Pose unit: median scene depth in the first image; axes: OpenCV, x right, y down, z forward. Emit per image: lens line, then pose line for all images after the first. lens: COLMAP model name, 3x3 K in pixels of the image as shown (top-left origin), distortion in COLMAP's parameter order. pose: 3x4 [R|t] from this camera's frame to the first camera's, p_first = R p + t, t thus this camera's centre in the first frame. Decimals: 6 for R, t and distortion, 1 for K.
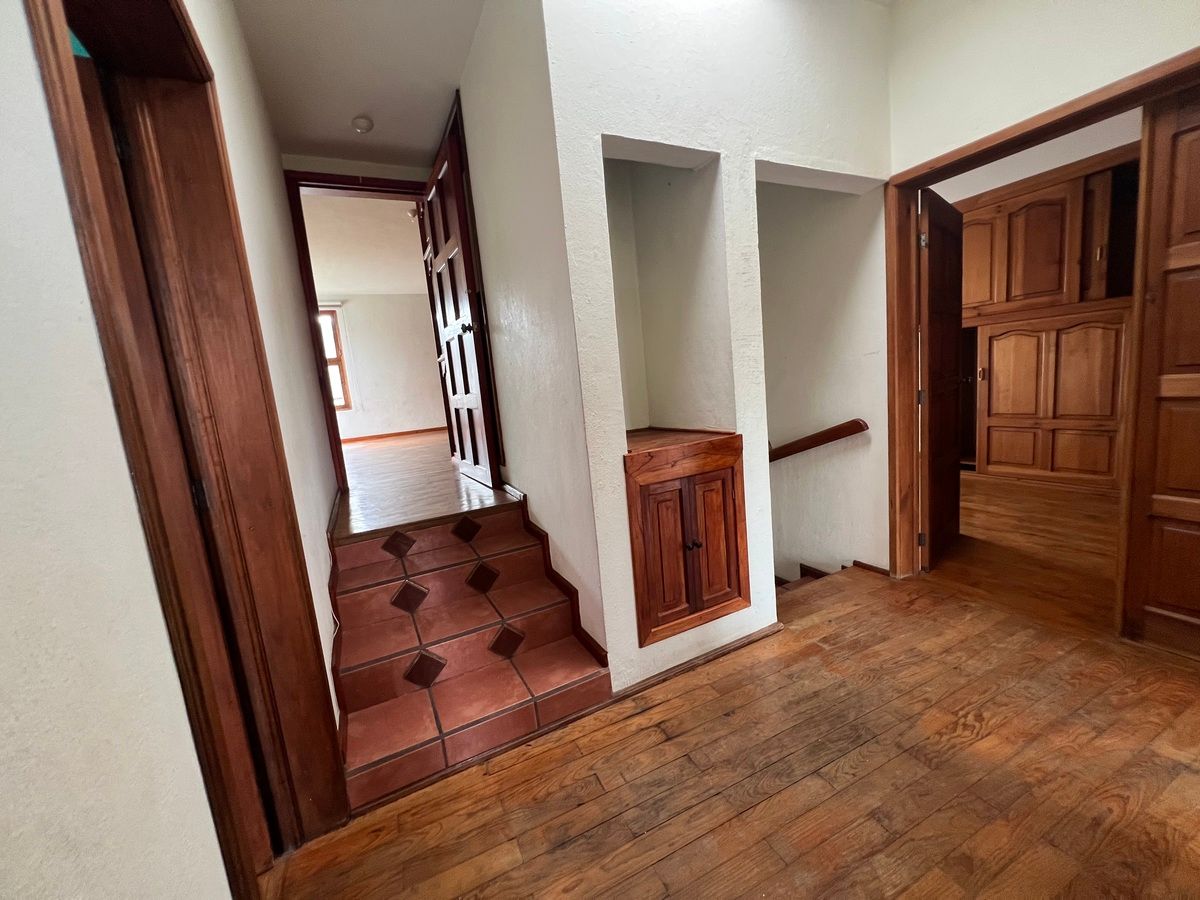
lens RADIAL K [[480.9, 0, 597.6], [0, 480.9, 450.2], [0, 0, 1]] dist [0.000581, -0.000507]
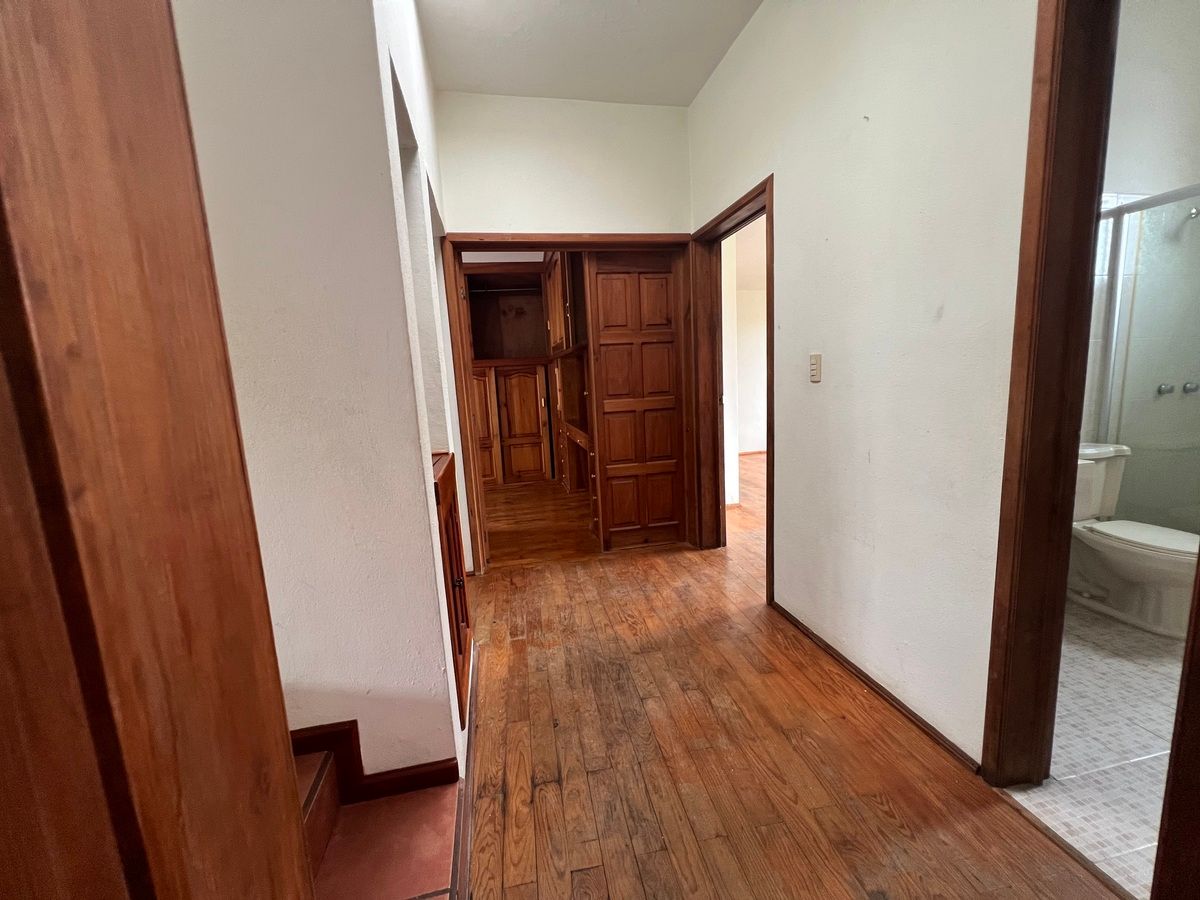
lens RADIAL K [[480.9, 0, 600.9], [0, 480.9, 448.8], [0, 0, 1]] dist [0.000581, -0.000507]
pose [[0.255141, -0.063570, 0.964812, -0.336622], [0.168304, 0.985523, 0.020427, -0.006717], [-0.952143, 0.157170, 0.262146, 0.305823]]
